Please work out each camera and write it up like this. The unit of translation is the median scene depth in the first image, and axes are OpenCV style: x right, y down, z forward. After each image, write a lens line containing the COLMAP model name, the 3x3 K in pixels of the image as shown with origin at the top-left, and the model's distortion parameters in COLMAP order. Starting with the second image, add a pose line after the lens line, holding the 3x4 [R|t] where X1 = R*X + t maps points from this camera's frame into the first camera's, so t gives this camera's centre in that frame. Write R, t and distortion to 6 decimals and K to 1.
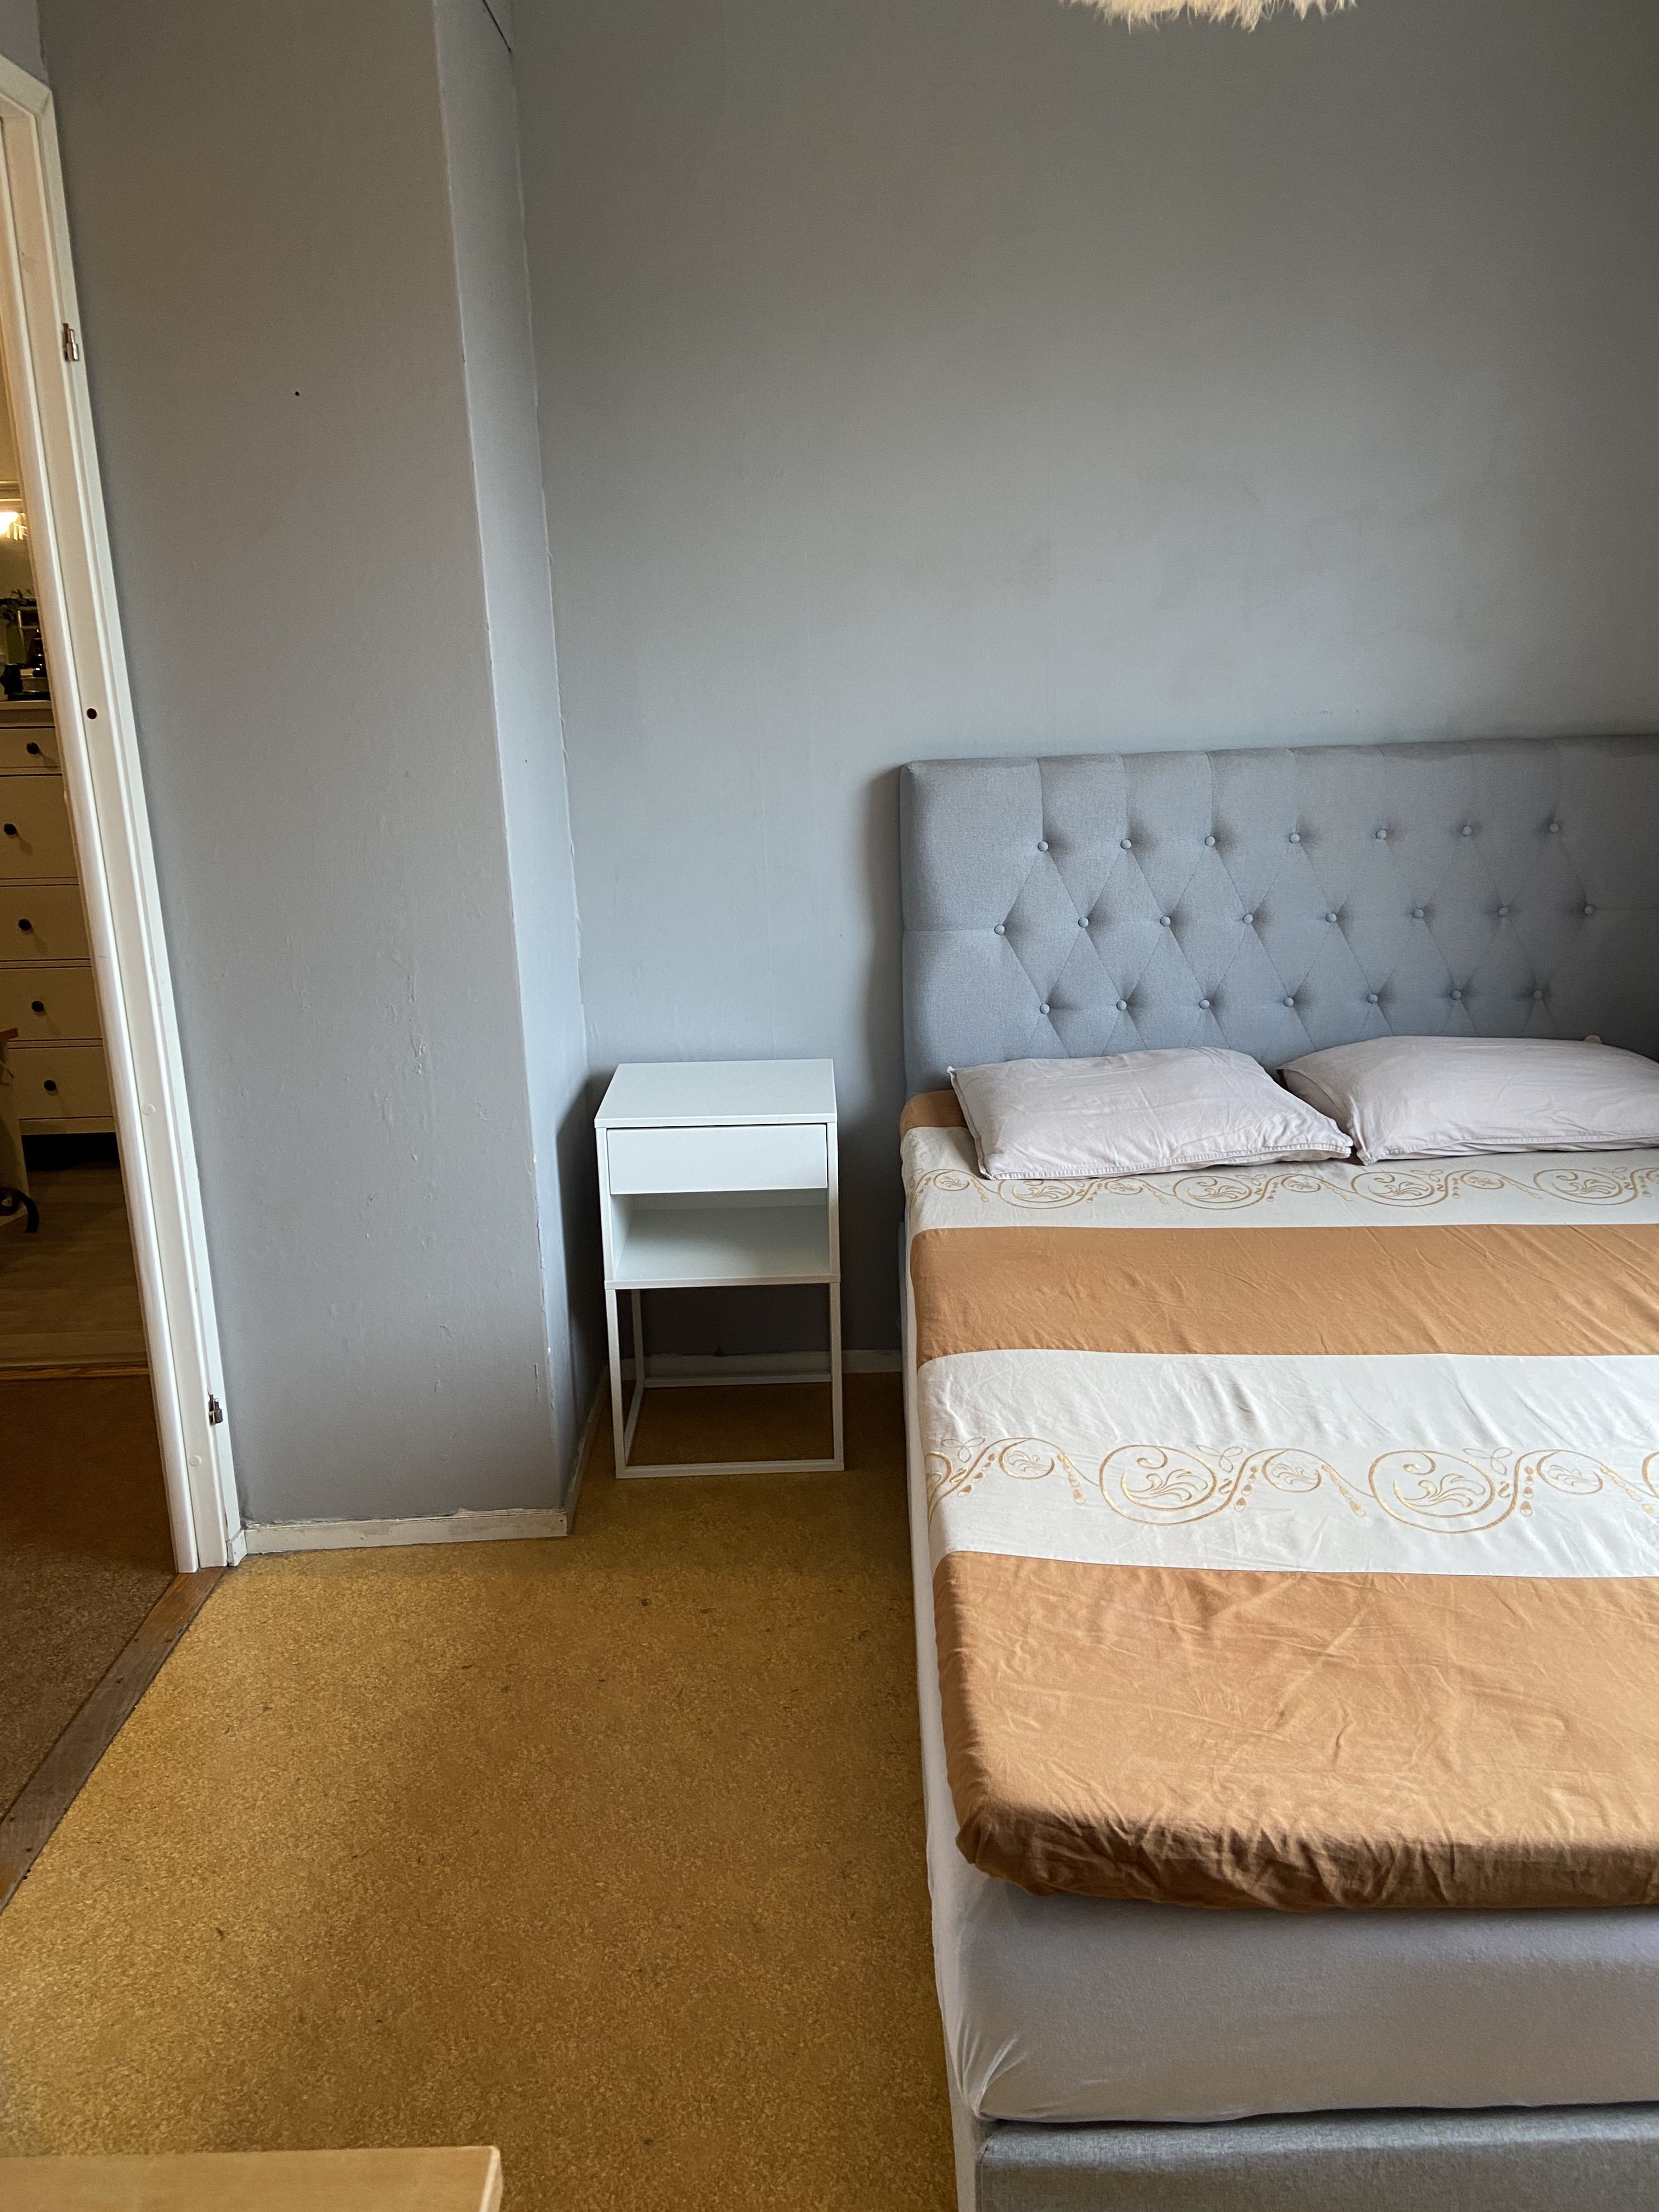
lens RADIAL K [[1666.6, 0, 829.5], [0, 1666.6, 1106.0], [0, 0, 1]] dist [0.001879, 0.000840]
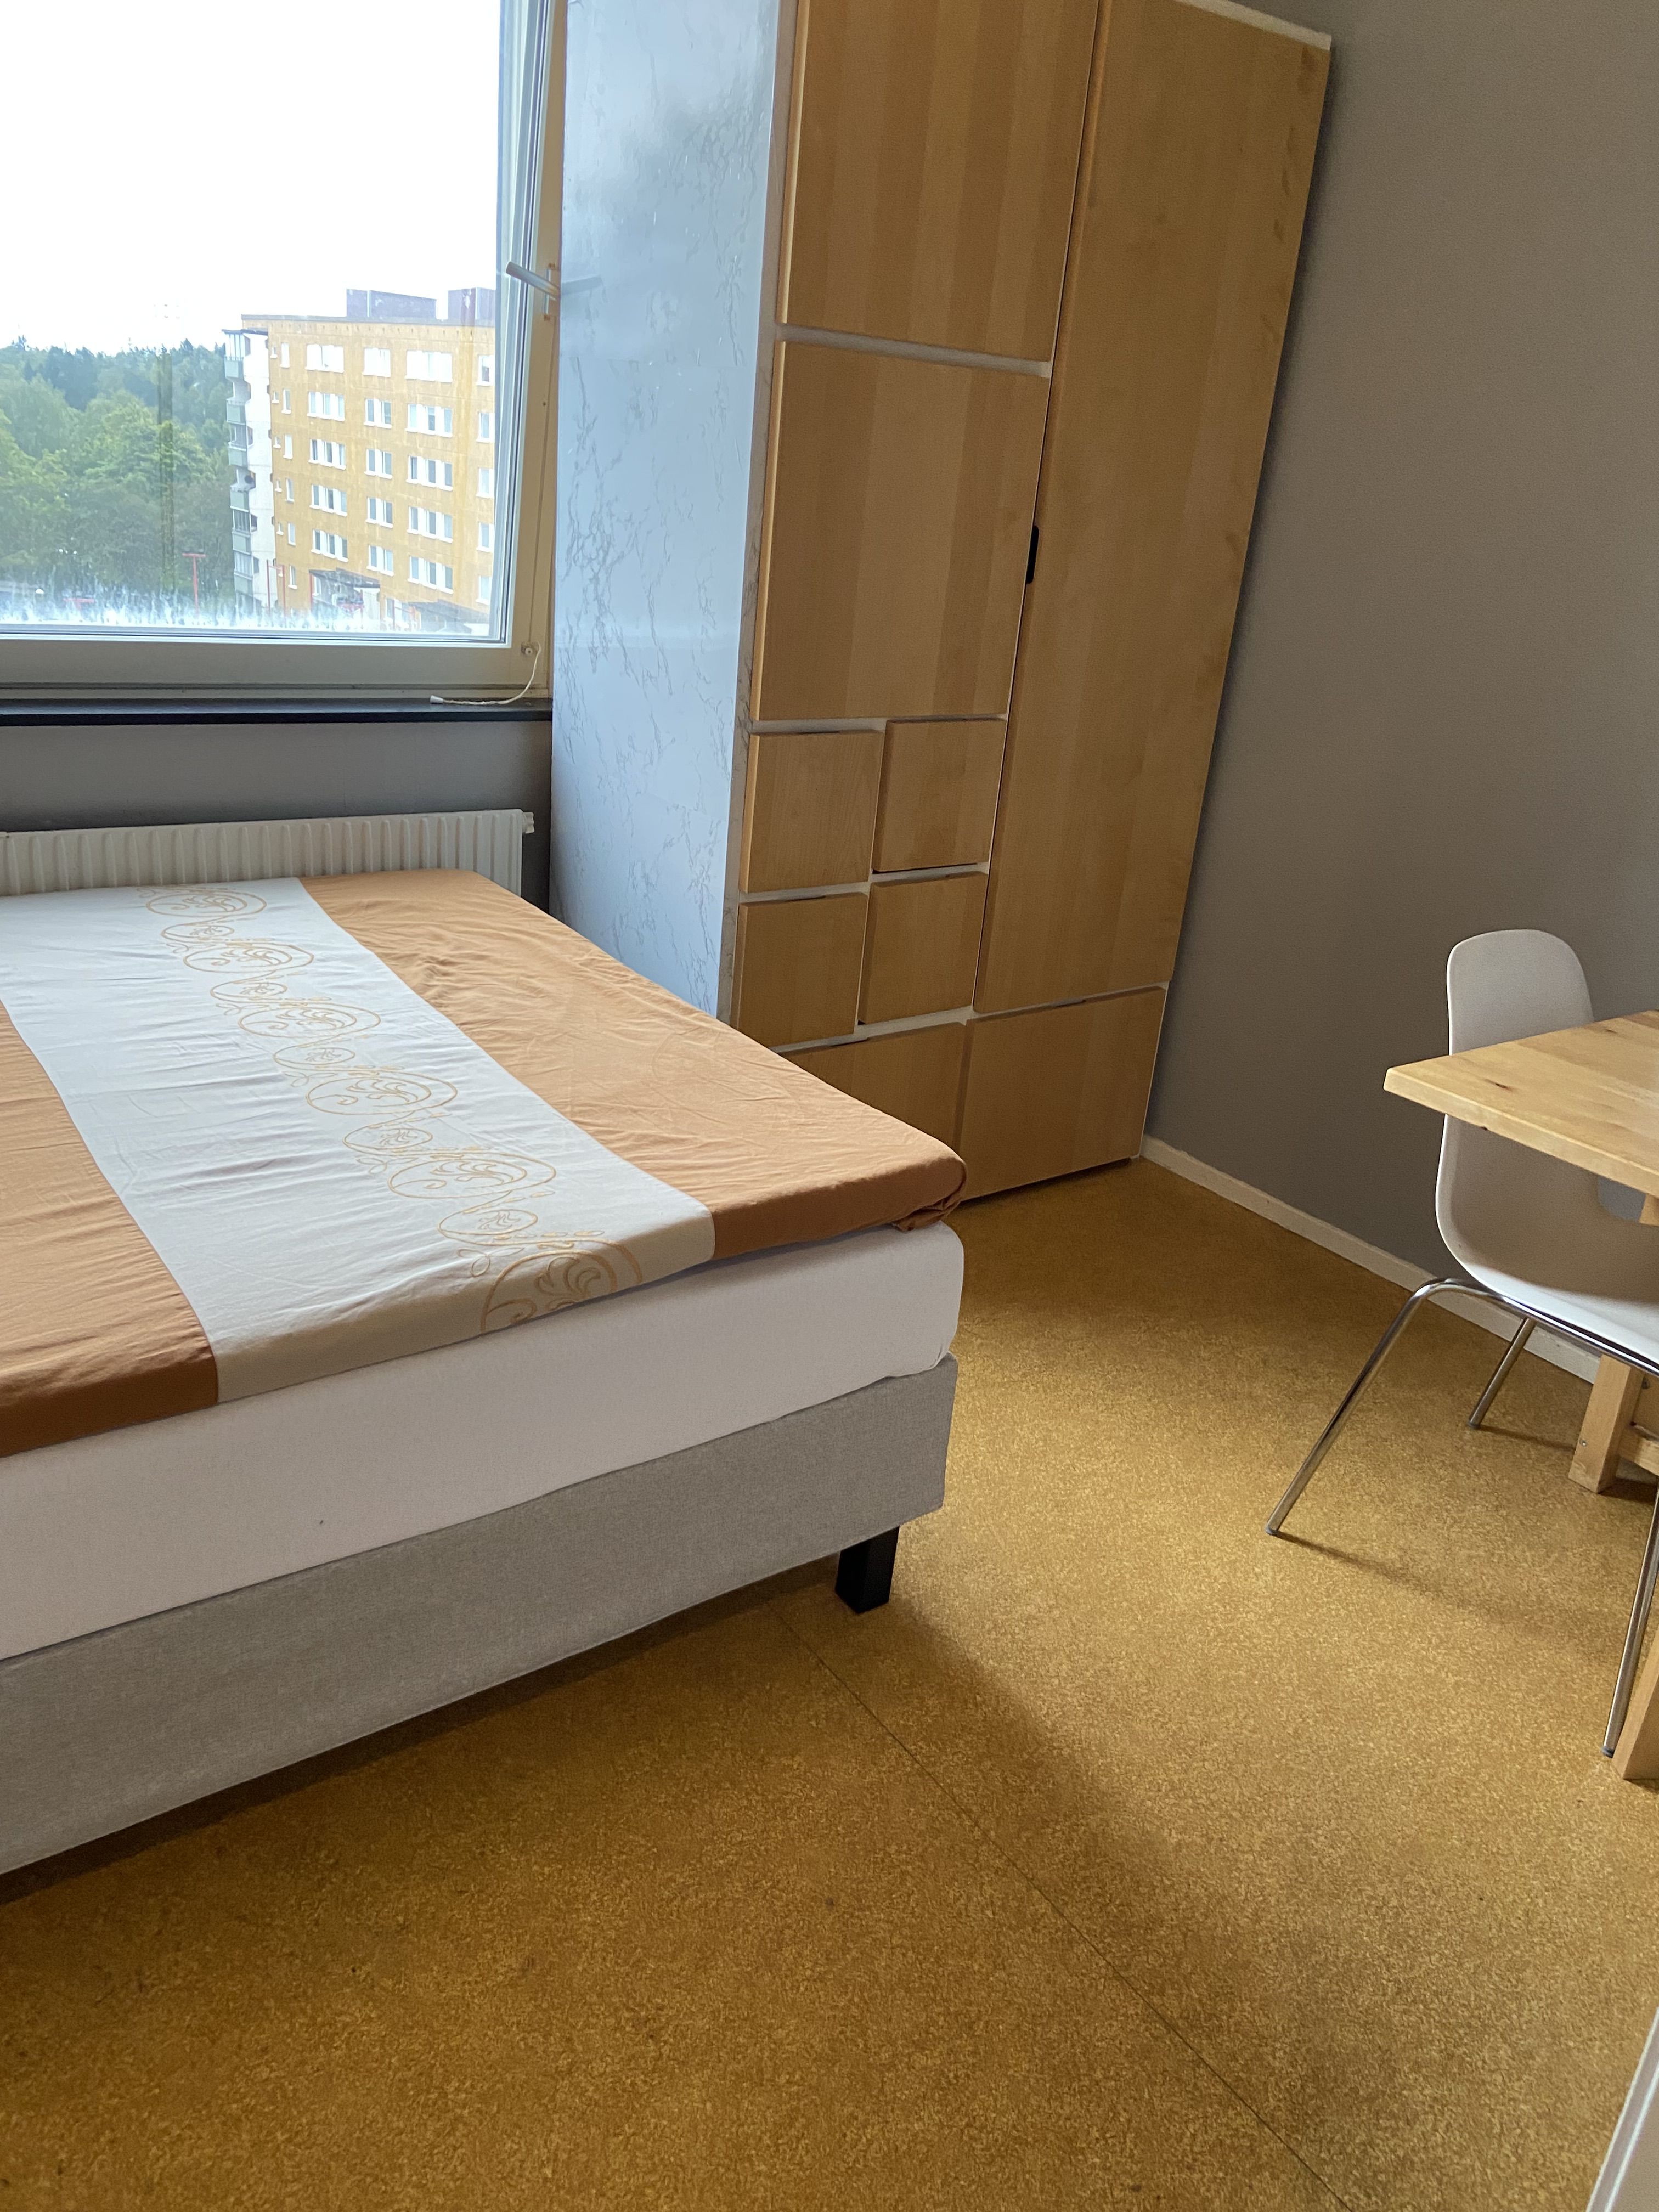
lens RADIAL K [[1654.4, 0, 829.5], [0, 1654.4, 1106.0], [0, 0, 1]] dist [0.114617, -0.157409]
pose [[-0.585205, -0.325010, 0.742902, -0.686112], [0.139653, 0.862077, 0.487156, -0.288000], [-0.798769, 0.388835, -0.459103, 1.232202]]
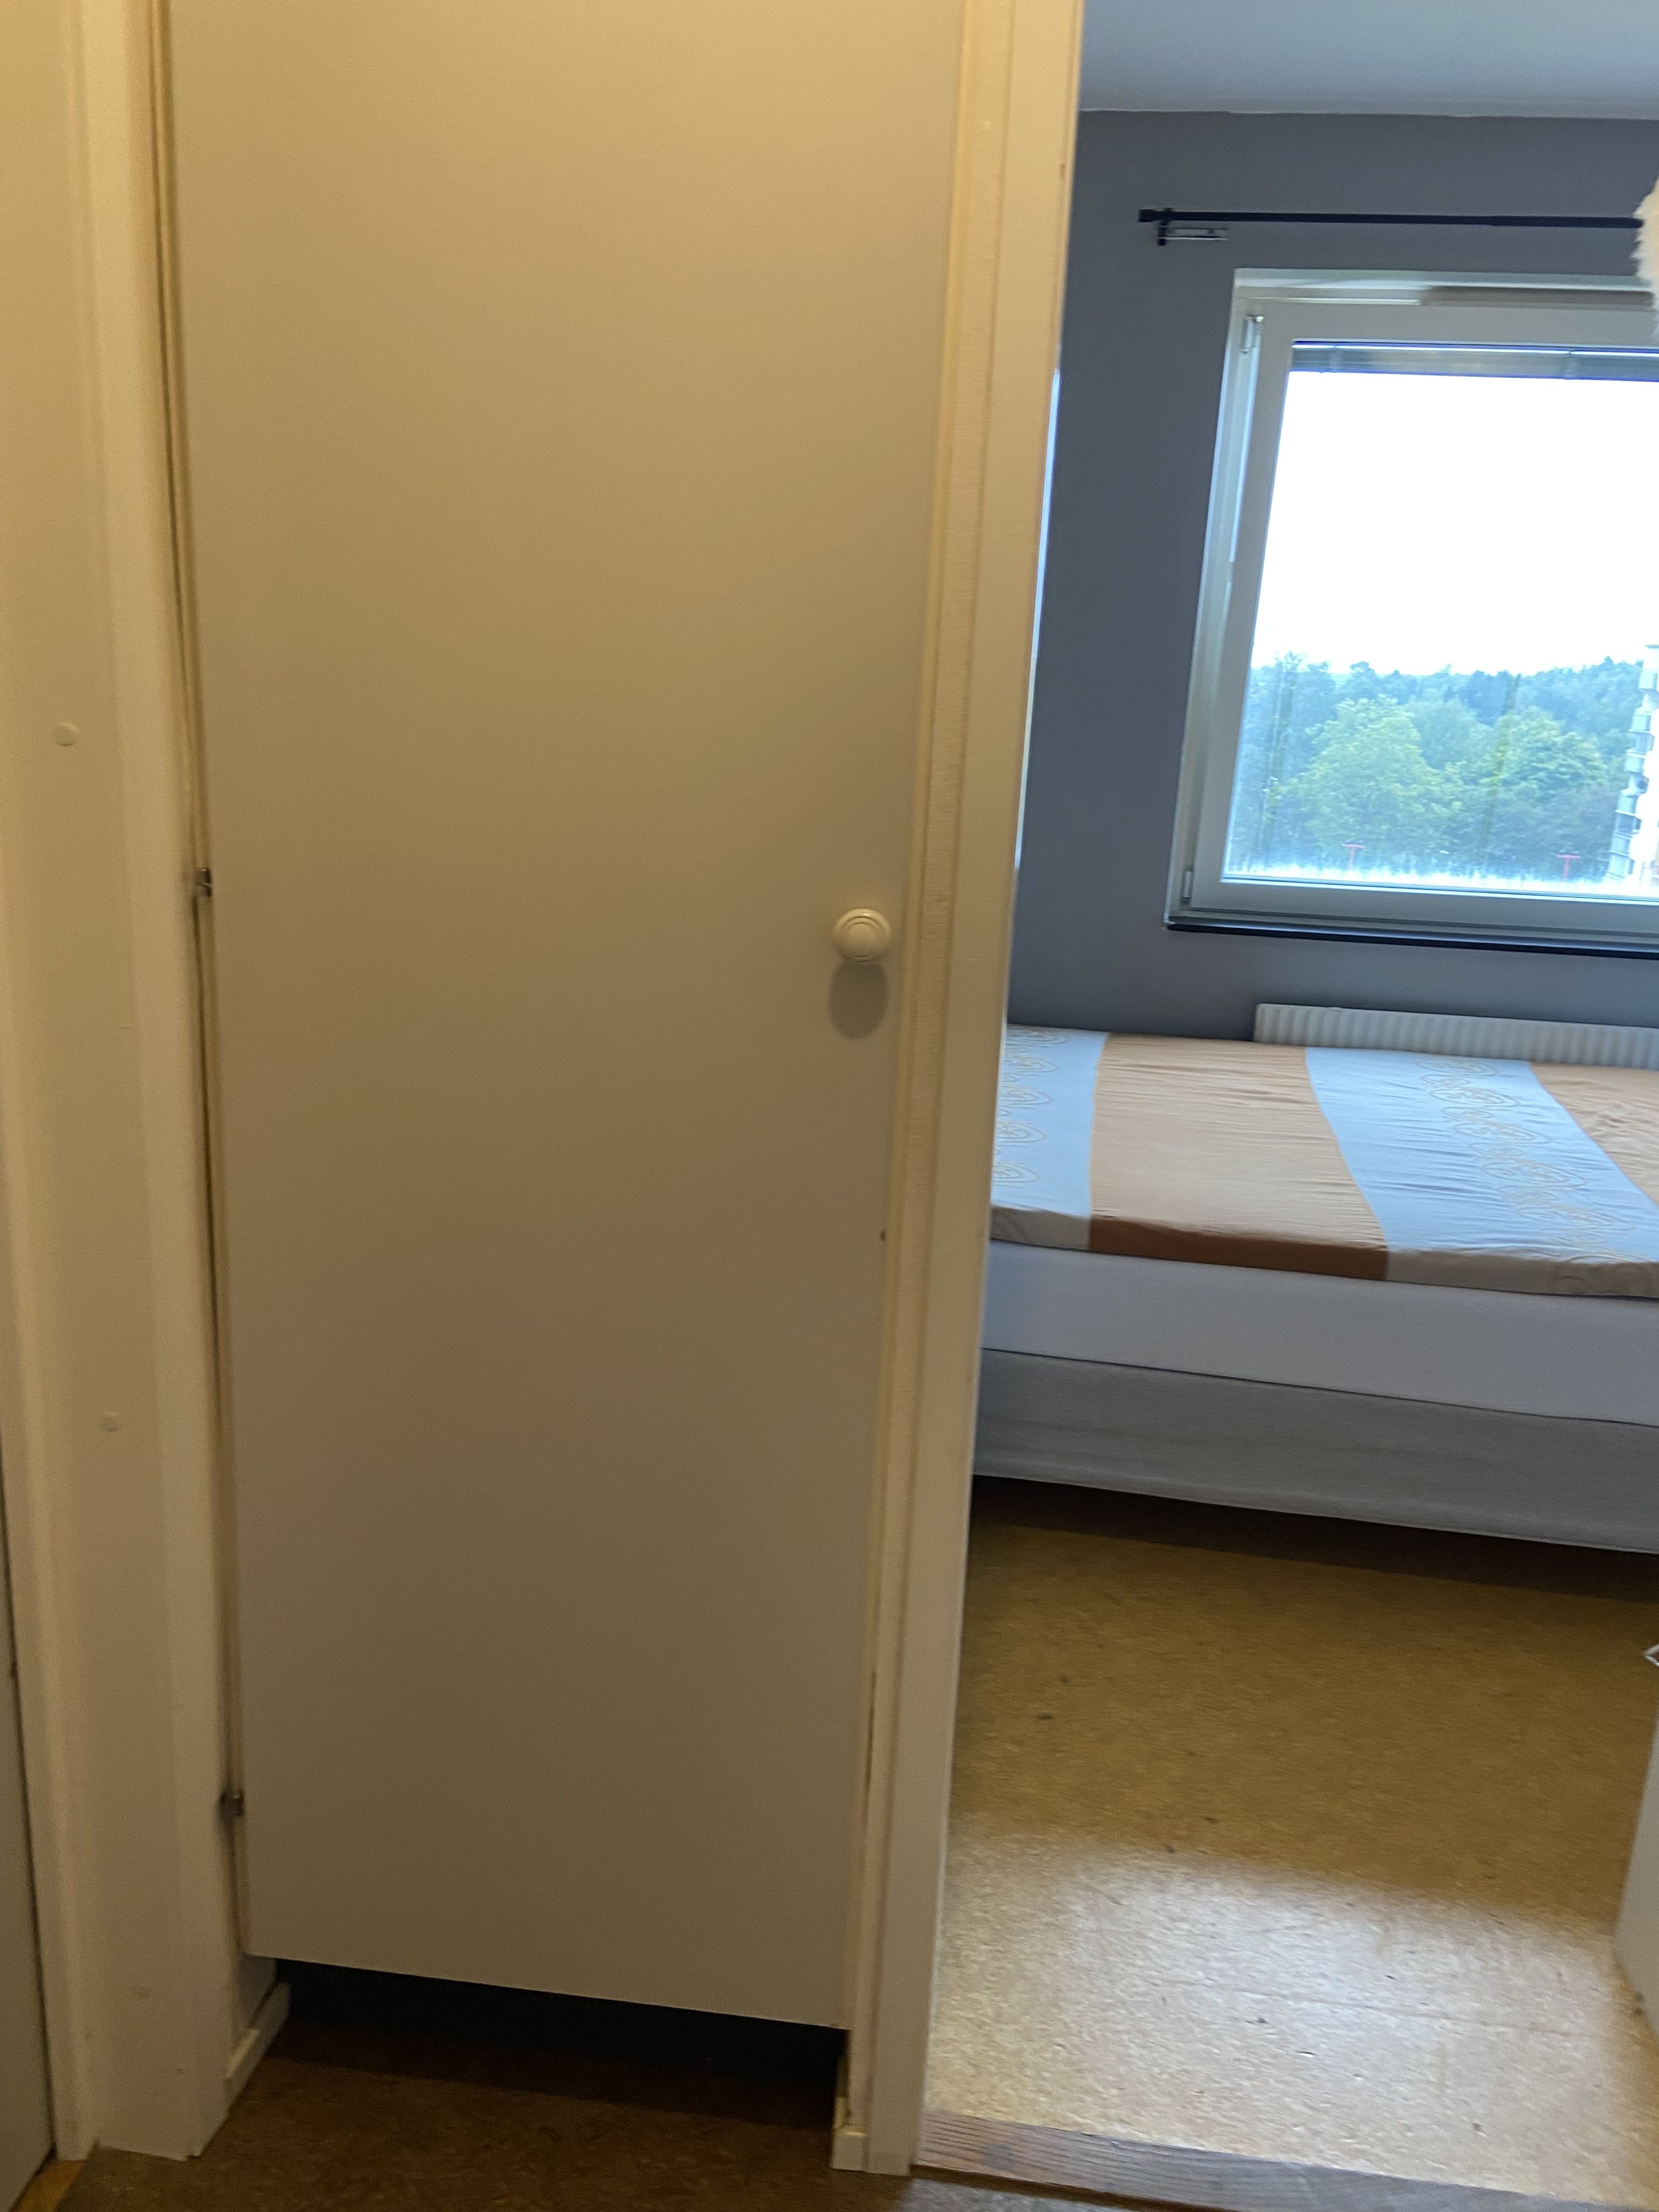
lens RADIAL K [[1682.7, 0, 829.5], [0, 1682.7, 1106.0], [0, 0, 1]] dist [0.000726, 0.167652]
pose [[0.126900, -0.227541, 0.965464, -1.427272], [0.213212, 0.956839, 0.197483, -0.351783], [-0.968730, 0.180788, 0.169937, 1.345987]]
